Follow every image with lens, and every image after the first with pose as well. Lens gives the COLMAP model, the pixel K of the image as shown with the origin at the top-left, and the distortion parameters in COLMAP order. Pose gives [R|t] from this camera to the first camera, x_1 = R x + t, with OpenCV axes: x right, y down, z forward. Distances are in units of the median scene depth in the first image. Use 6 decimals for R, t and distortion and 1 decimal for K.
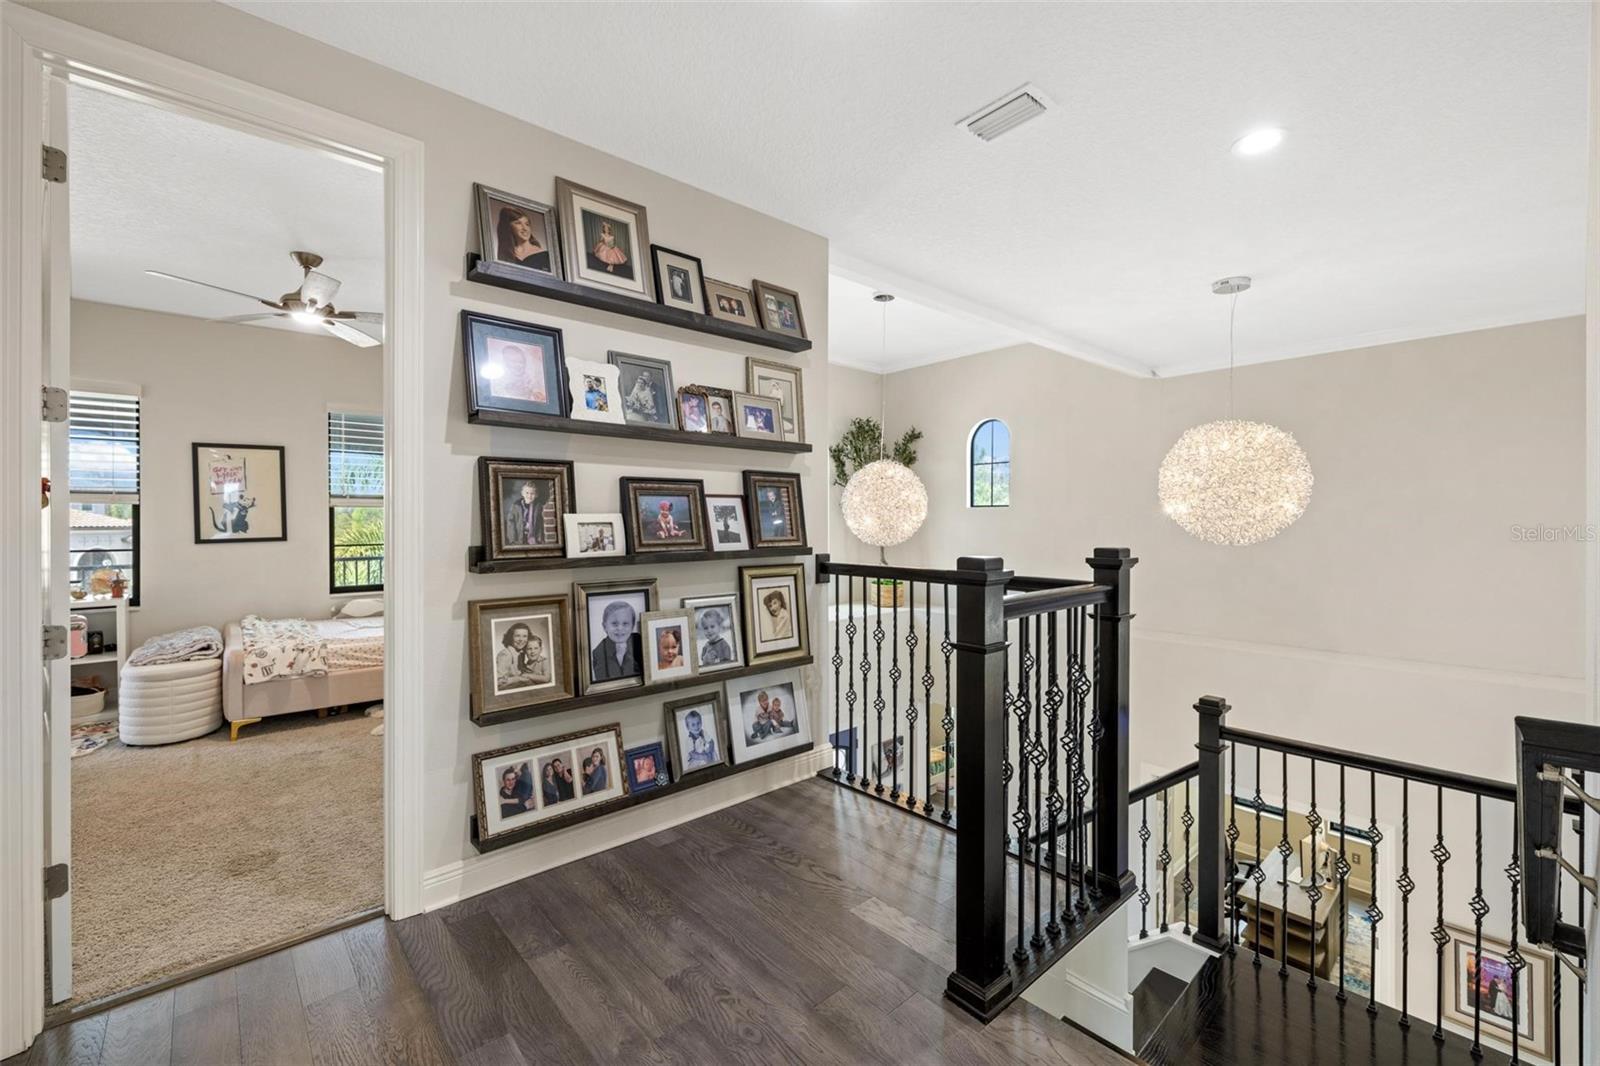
lens RADIAL K [[669.3, 0, 800.0], [0, 669.3, 529.1], [0, 0, 1]] dist [0.004442, -0.000963]
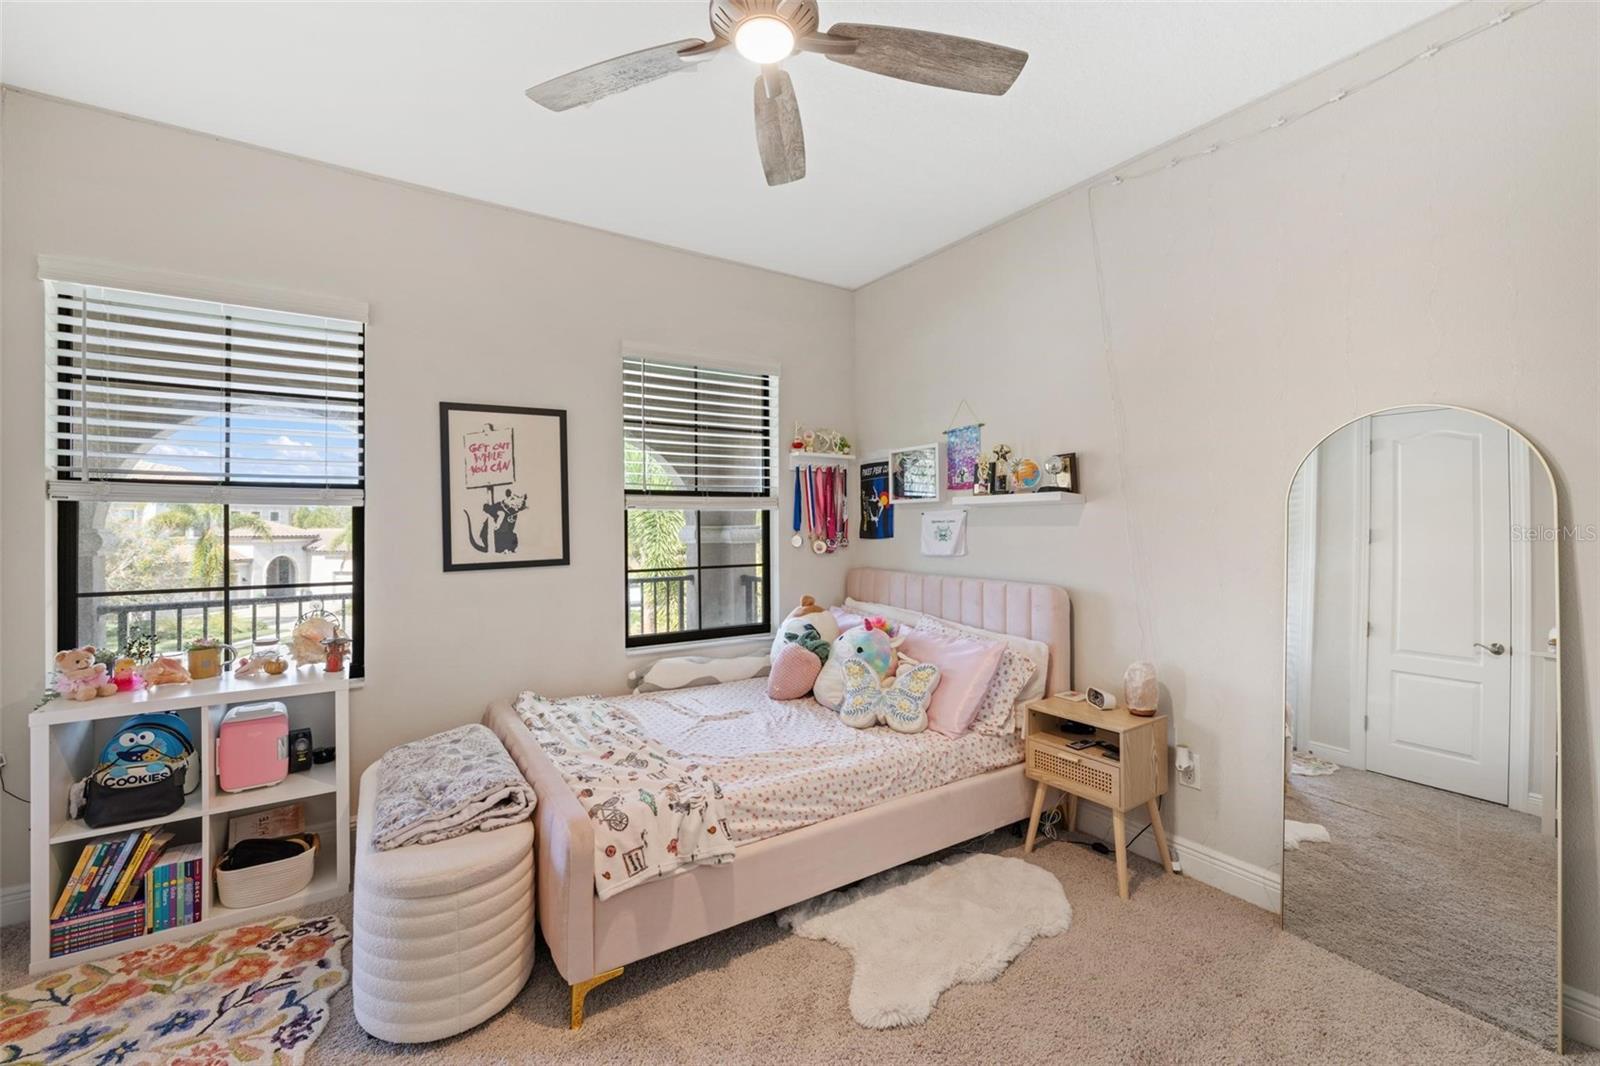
lens RADIAL K [[669.3, 0, 801.6], [0, 669.3, 533.2], [0, 0, 1]] dist [0.004442, -0.000963]
pose [[0.988750, -0.003906, -0.149526, -0.542608], [0.003318, 0.999986, -0.004181, -0.009583], [0.149540, 0.003637, 0.988749, 0.500266]]
